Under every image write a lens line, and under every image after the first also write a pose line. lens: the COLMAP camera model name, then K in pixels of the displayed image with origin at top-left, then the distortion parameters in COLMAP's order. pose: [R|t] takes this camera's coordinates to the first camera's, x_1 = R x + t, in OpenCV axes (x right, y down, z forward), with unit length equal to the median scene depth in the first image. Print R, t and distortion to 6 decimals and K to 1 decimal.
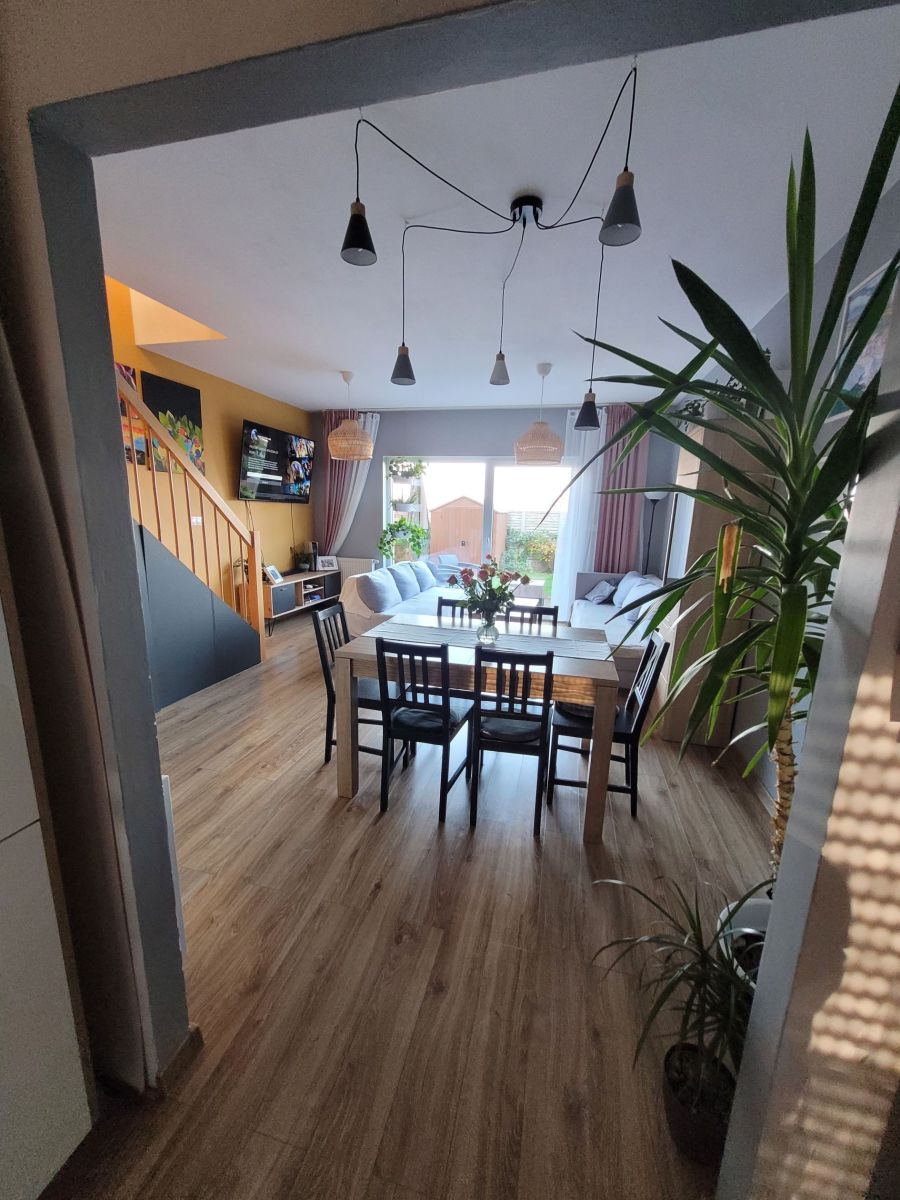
lens RADIAL K [[470.1, 0, 450.0], [0, 470.1, 604.0], [0, 0, 1]] dist [0.000120, -0.000644]
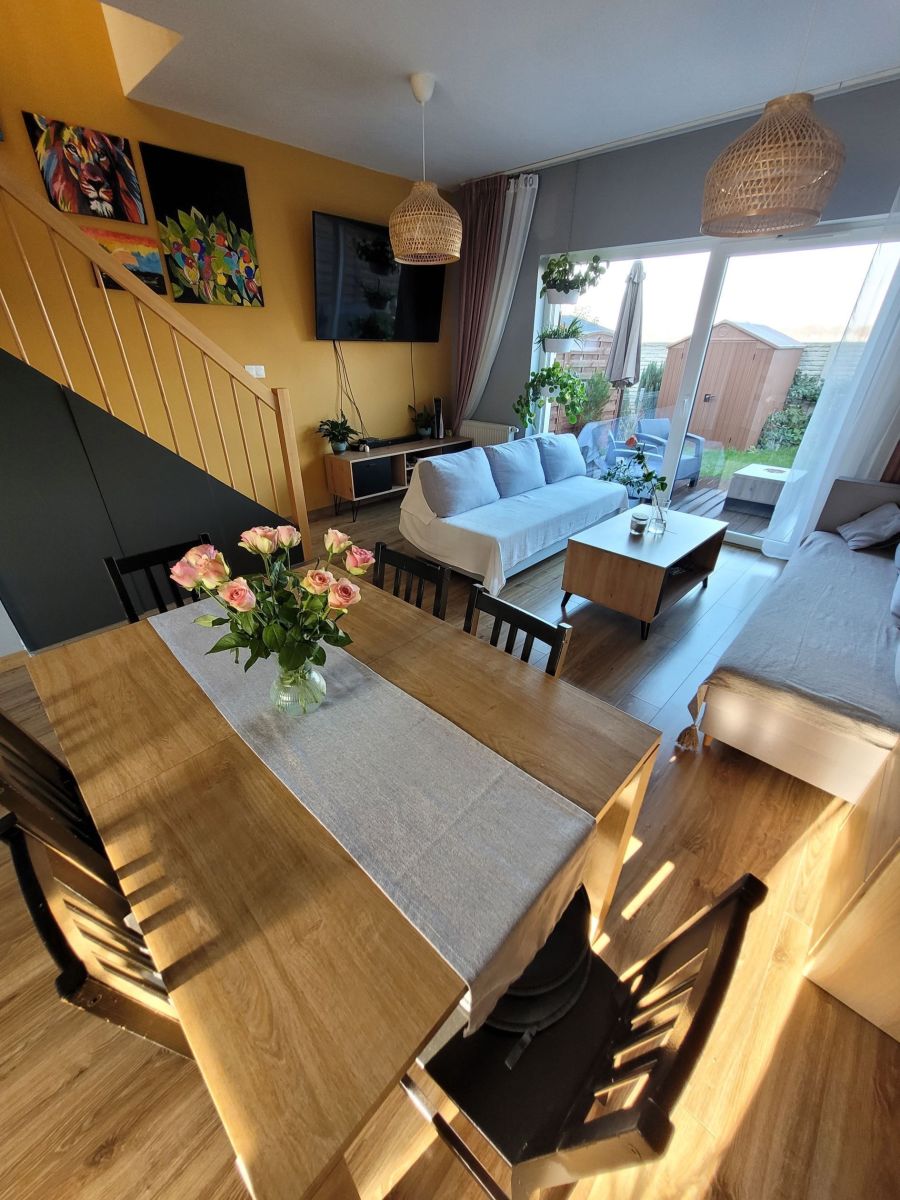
lens RADIAL K [[470.1, 0, 452.4], [0, 470.1, 607.1], [0, 0, 1]] dist [0.000120, -0.000644]
pose [[0.869381, 0.224073, -0.440418, 0.173804], [-0.078626, 0.942651, 0.324388, -0.073899], [0.487847, -0.247388, 0.837140, 0.344288]]
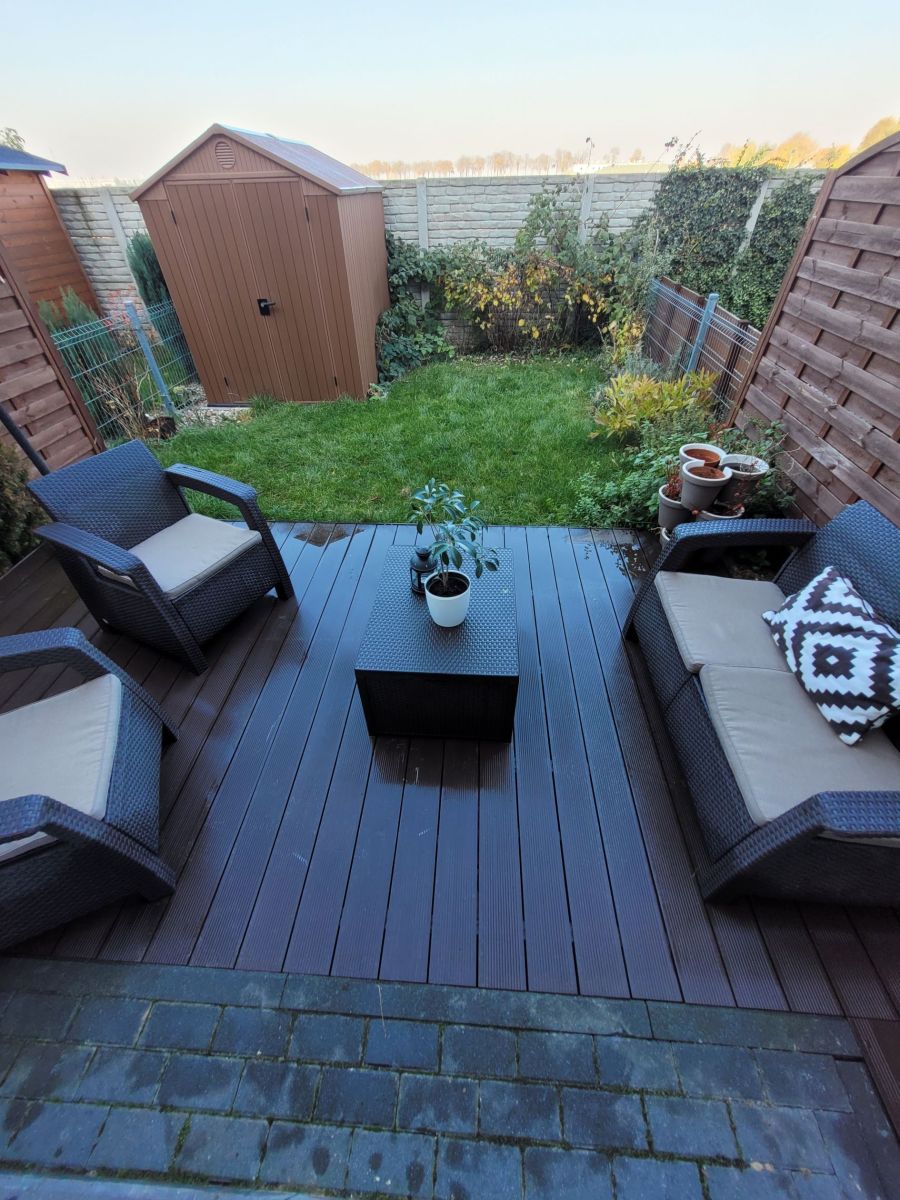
lens RADIAL K [[470.1, 0, 447.8], [0, 470.1, 606.4], [0, 0, 1]] dist [0.000120, -0.000644]
pose [[0.984210, -0.146907, 0.098735, 0.224508], [0.075649, 0.853417, 0.515711, -0.244878], [-0.160023, -0.500099, 0.851055, 1.239359]]
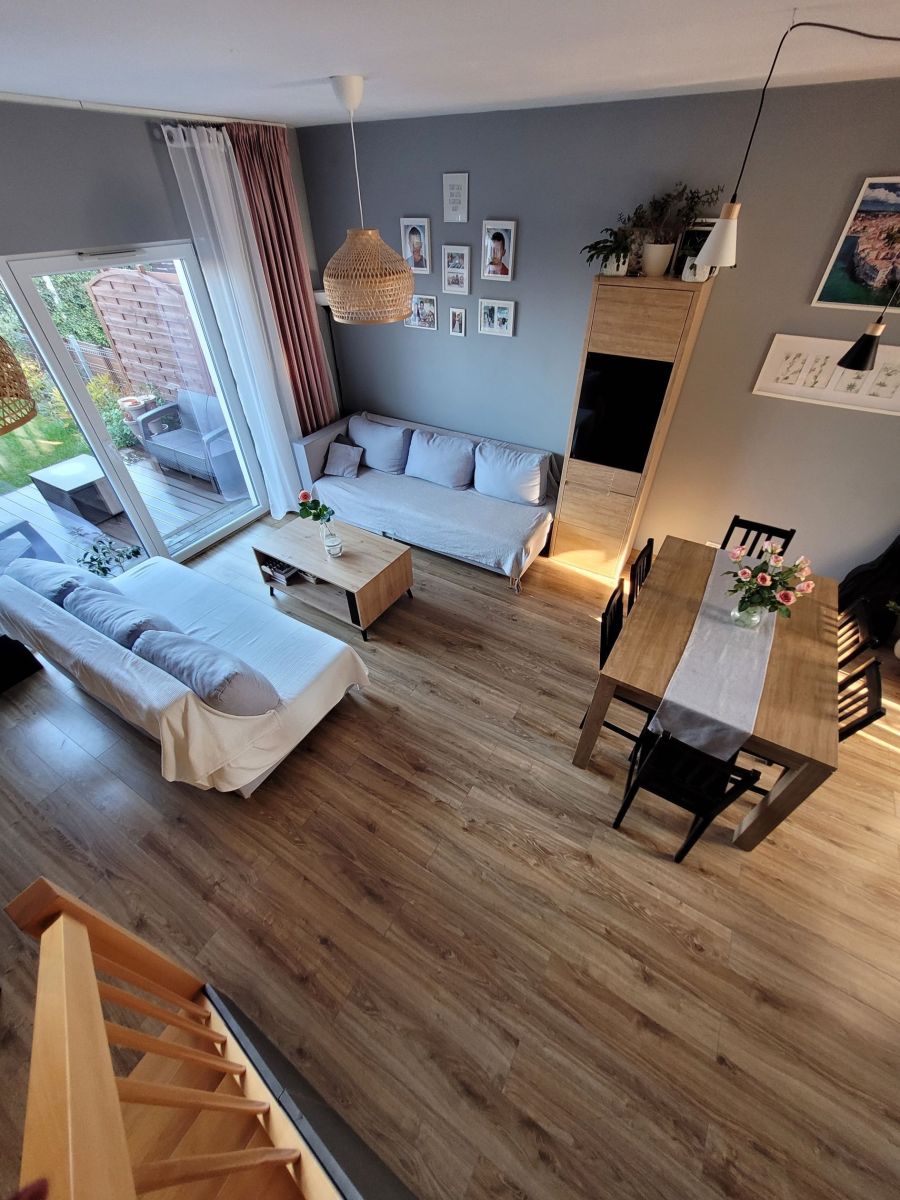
lens RADIAL K [[470.1, 0, 448.2], [0, 470.1, 607.9], [0, 0, 1]] dist [0.000120, -0.000644]
pose [[0.293116, -0.665145, 0.686779, -0.323762], [0.207662, 0.745474, 0.633361, -0.296628], [-0.933252, -0.043030, 0.356636, 0.550352]]
